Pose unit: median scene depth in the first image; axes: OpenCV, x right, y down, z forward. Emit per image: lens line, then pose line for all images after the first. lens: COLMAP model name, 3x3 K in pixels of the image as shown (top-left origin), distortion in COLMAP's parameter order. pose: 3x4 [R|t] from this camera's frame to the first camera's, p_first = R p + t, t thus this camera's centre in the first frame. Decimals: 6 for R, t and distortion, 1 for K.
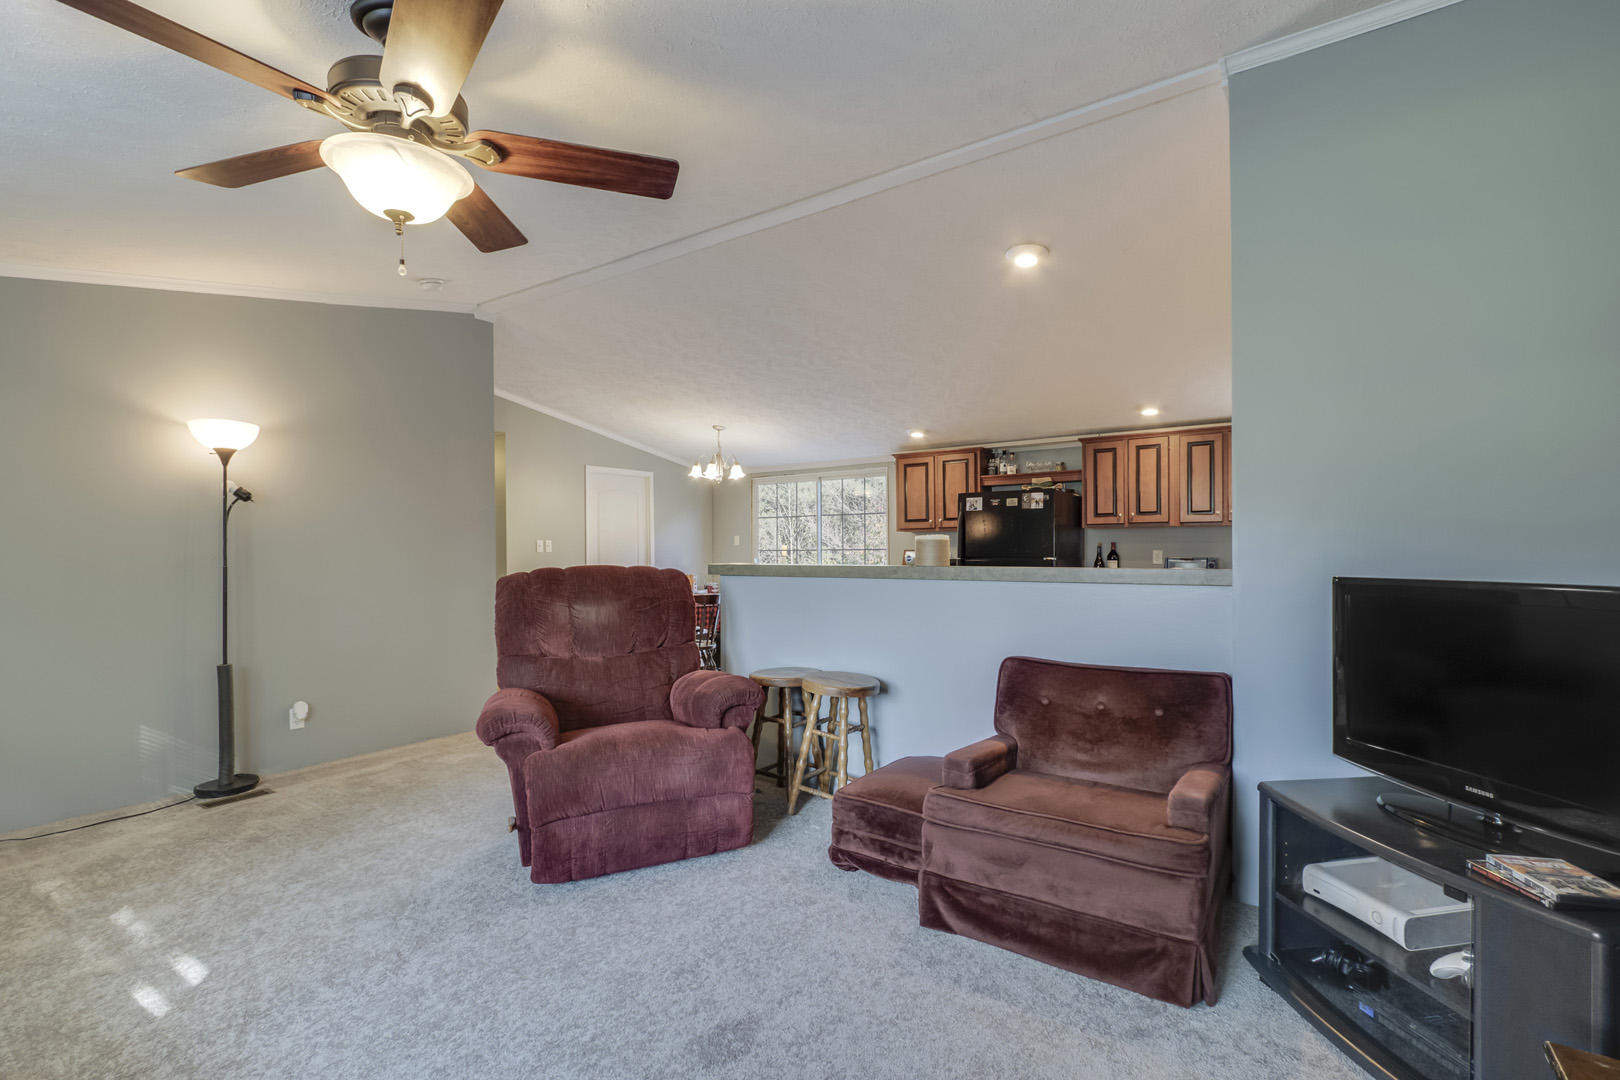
lens RADIAL K [[744.1, 0, 812.1], [0, 744.1, 552.4], [0, 0, 1]] dist [-0.014844, 0.003610]
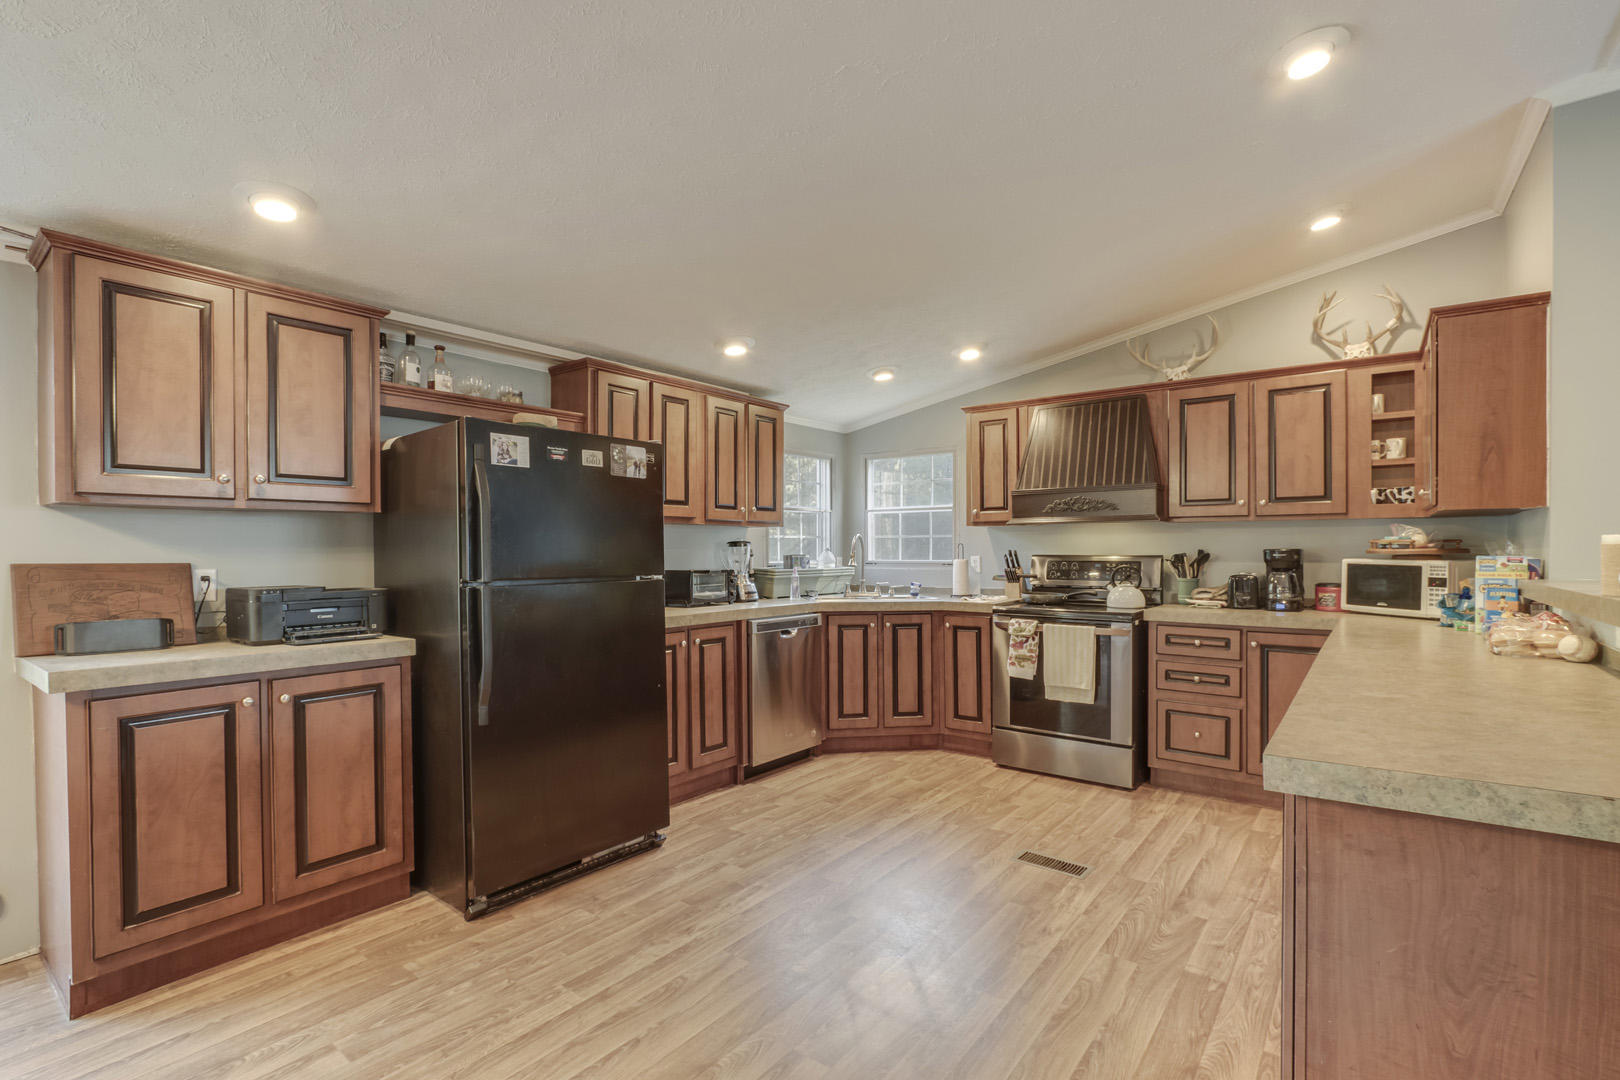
lens RADIAL K [[744.1, 0, 812.1], [0, 744.1, 552.4], [0, 0, 1]] dist [-0.014844, 0.003610]
pose [[0.050462, 0.001165, 0.998725, -0.186934], [0.007431, 0.999971, -0.001541, -0.007085], [-0.998698, 0.007500, 0.050452, 0.831353]]
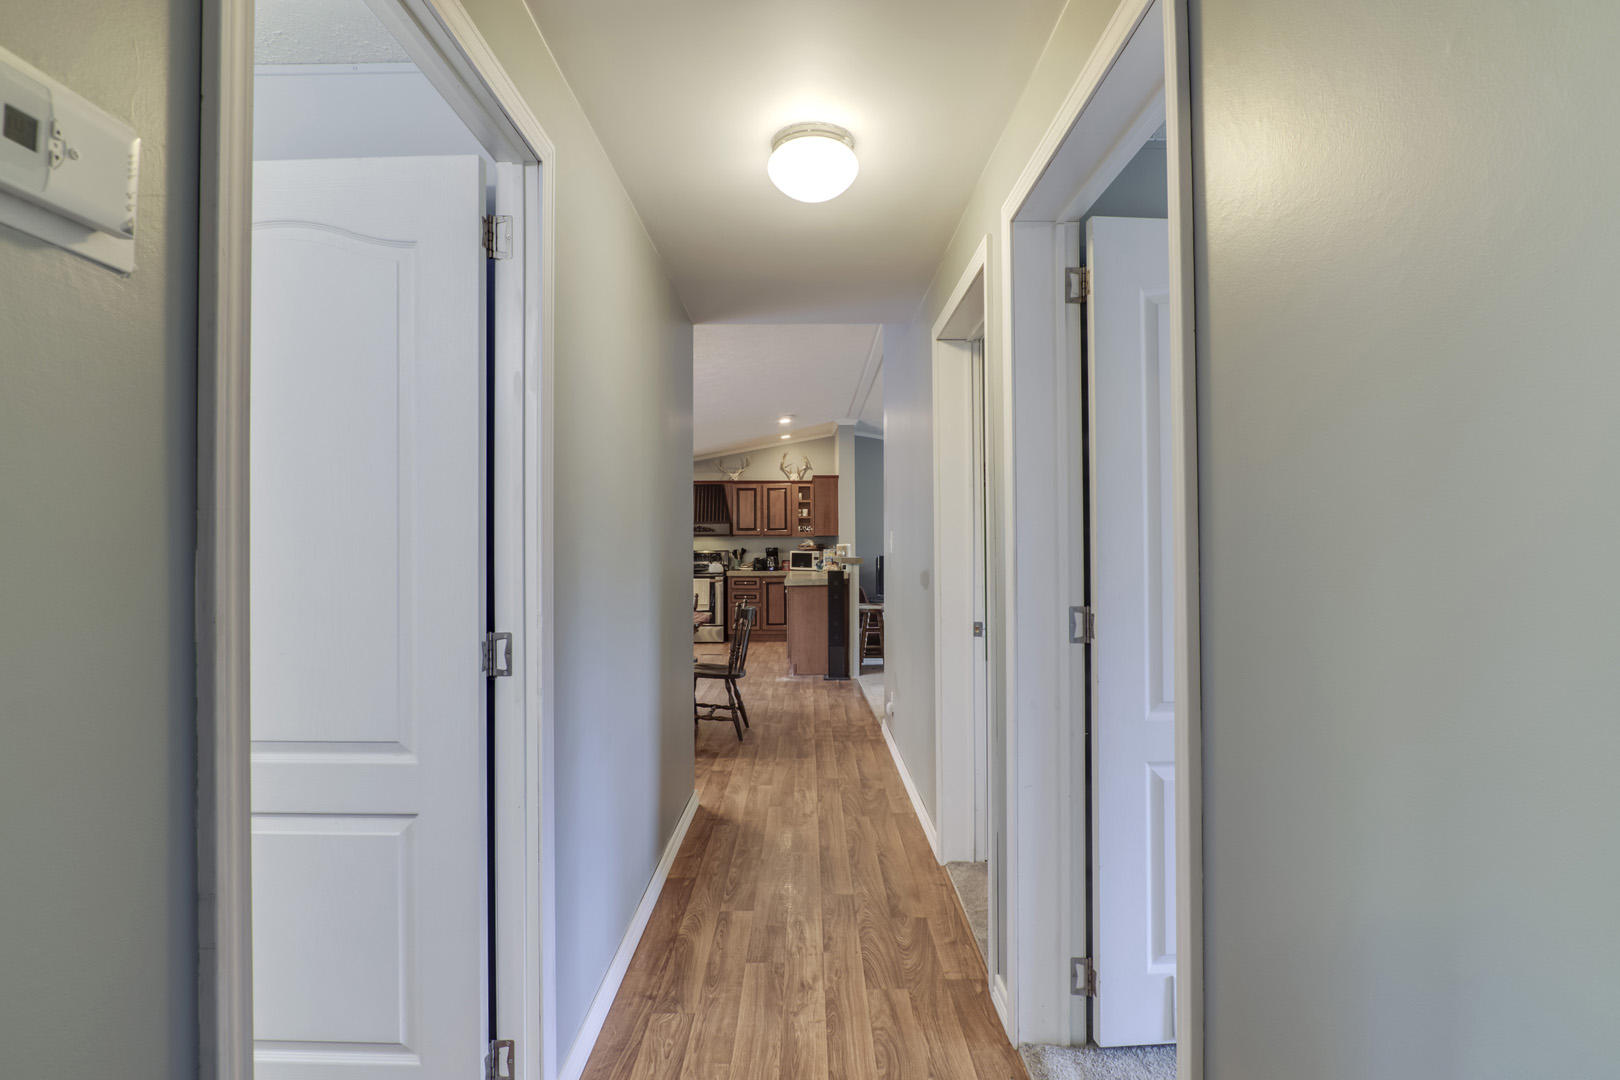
lens RADIAL K [[744.1, 0, 812.1], [0, 744.1, 552.4], [0, 0, 1]] dist [-0.014844, 0.003610]
pose [[-0.577002, 0.002758, 0.816738, -0.949442], [0.010762, 0.999933, 0.004226, -0.003558], [-0.816672, 0.011228, -0.576993, 1.349115]]
